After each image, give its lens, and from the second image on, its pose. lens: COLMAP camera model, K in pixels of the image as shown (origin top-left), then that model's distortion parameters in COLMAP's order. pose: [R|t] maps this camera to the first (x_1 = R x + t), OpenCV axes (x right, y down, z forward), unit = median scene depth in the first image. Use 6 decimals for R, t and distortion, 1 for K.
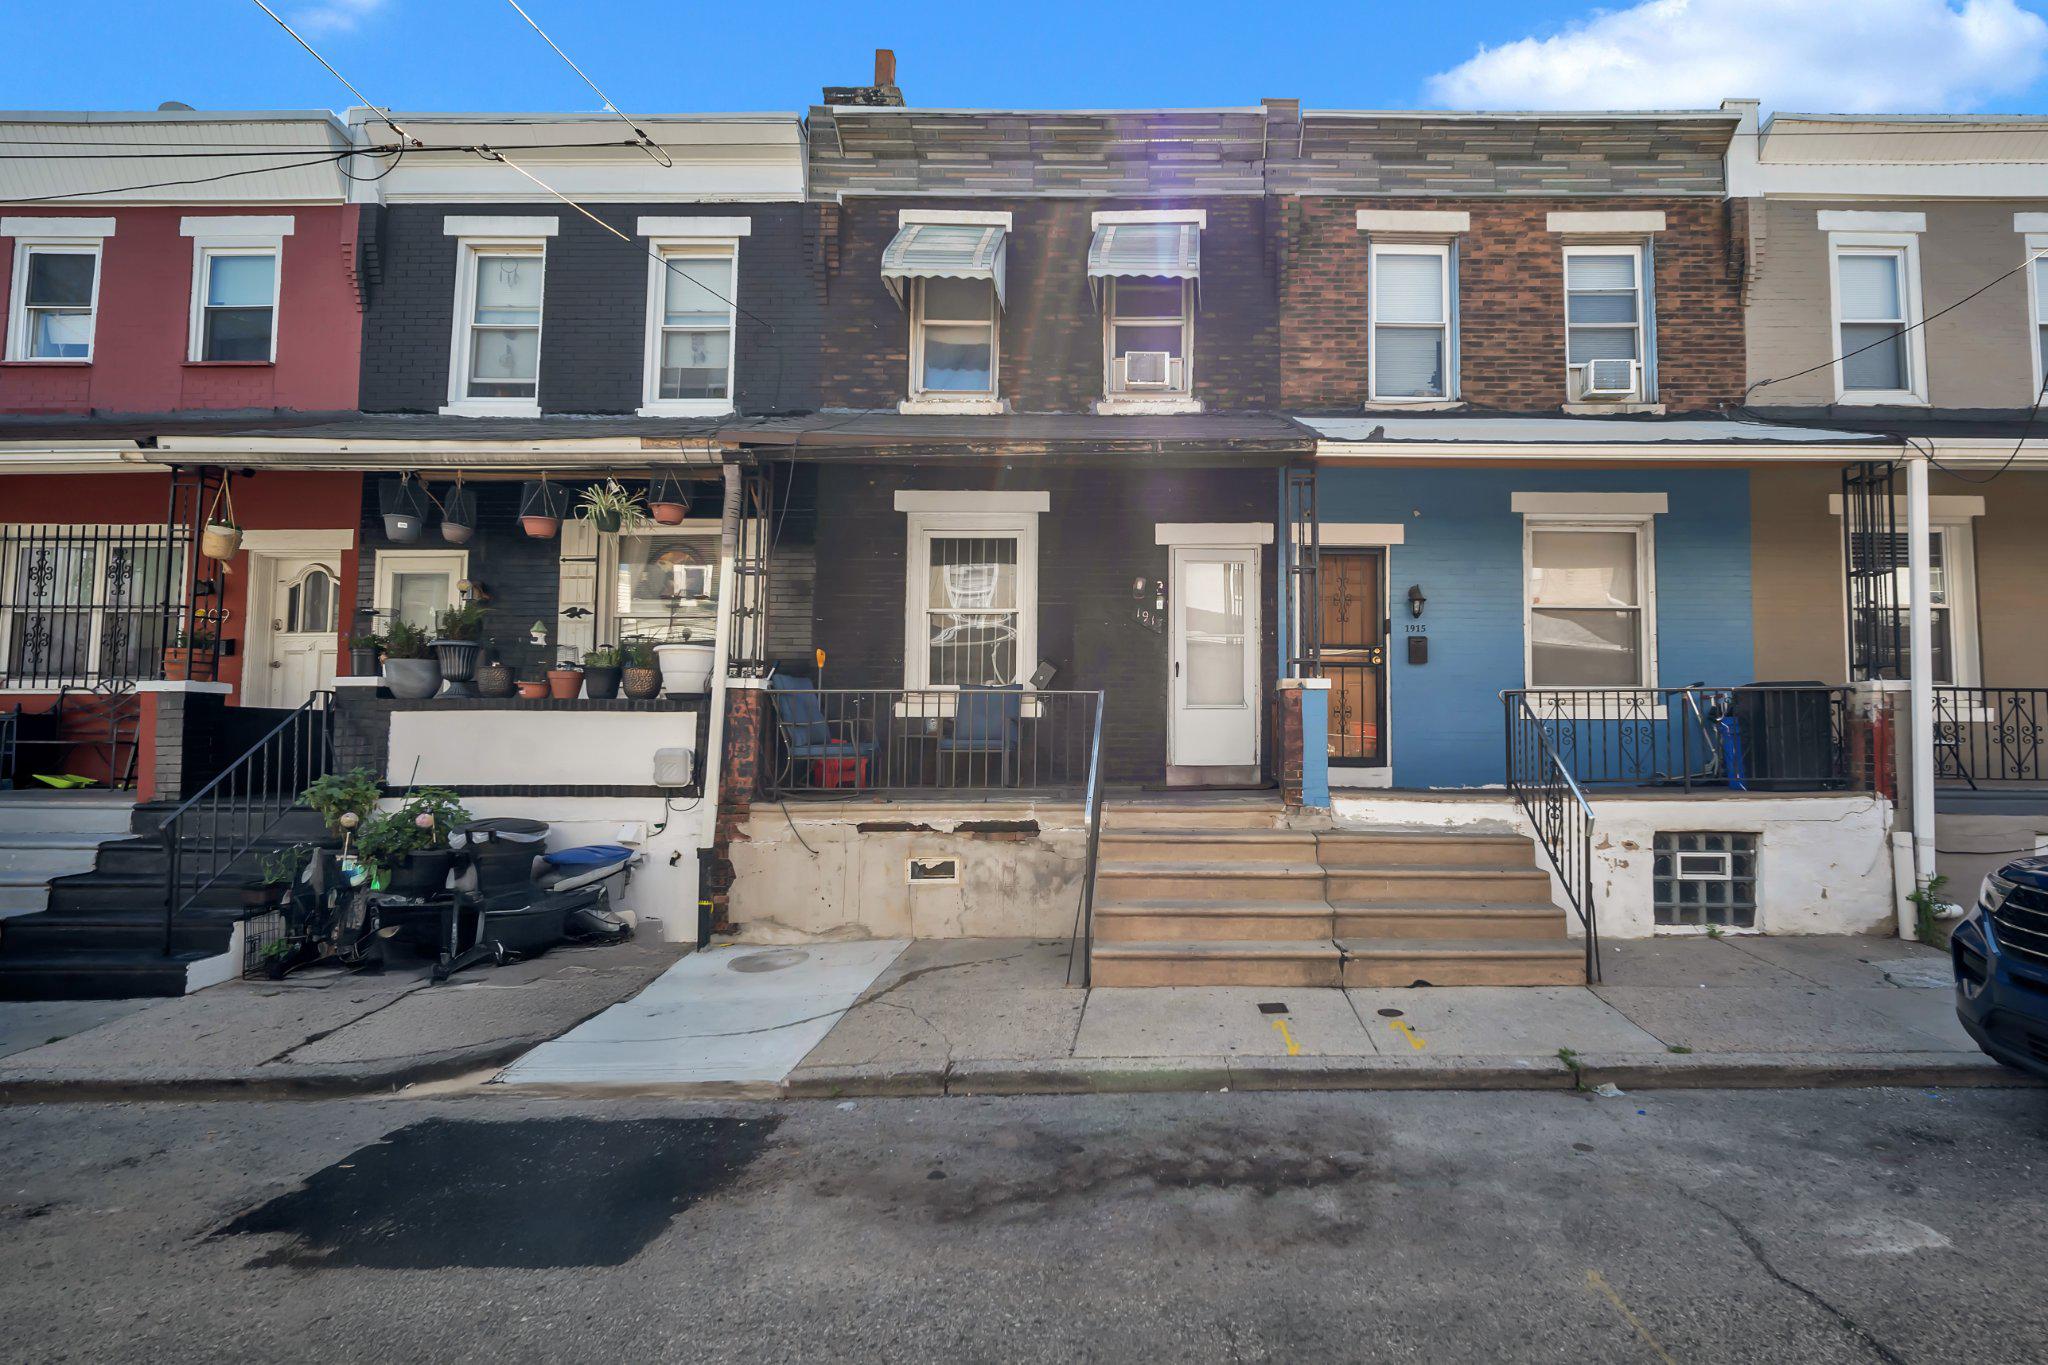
lens RADIAL K [[851.9, 0, 1024.0], [0, 851.9, 682.5], [0, 0, 1]] dist [-0.000577, -0.000081]
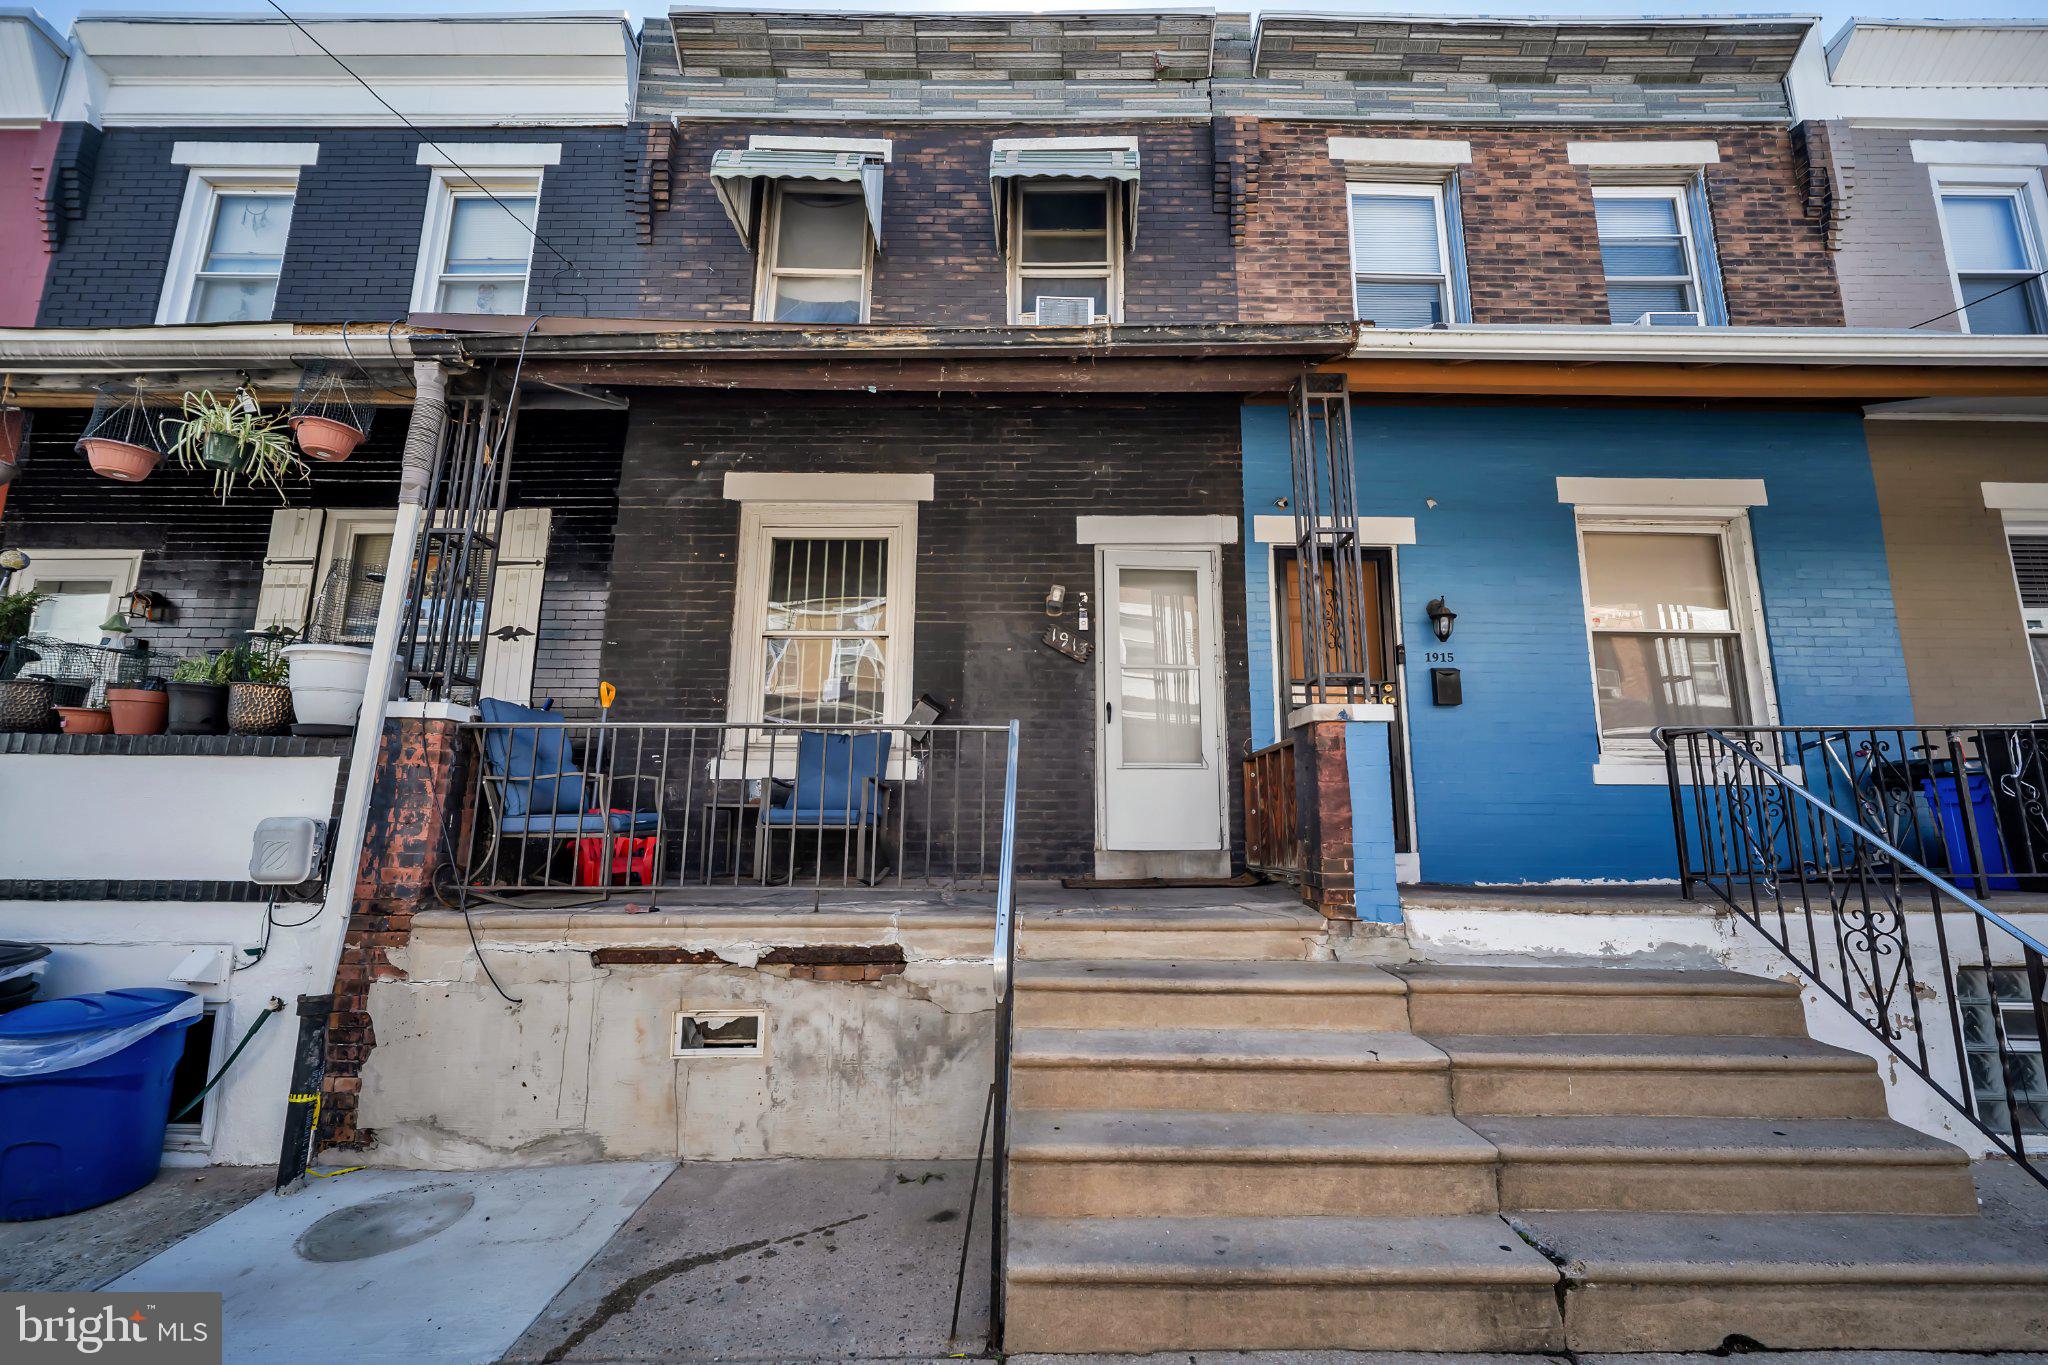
lens RADIAL K [[810.1, 0, 974.6], [0, 810.1, 684.3], [0, 0, 1]] dist [-0.000706, 0.000030]
pose [[0.996598, 0.019427, 0.080093, 0.014584], [-0.010912, 0.994368, -0.105419, 0.036588], [-0.081690, 0.104186, 0.991197, 0.367333]]
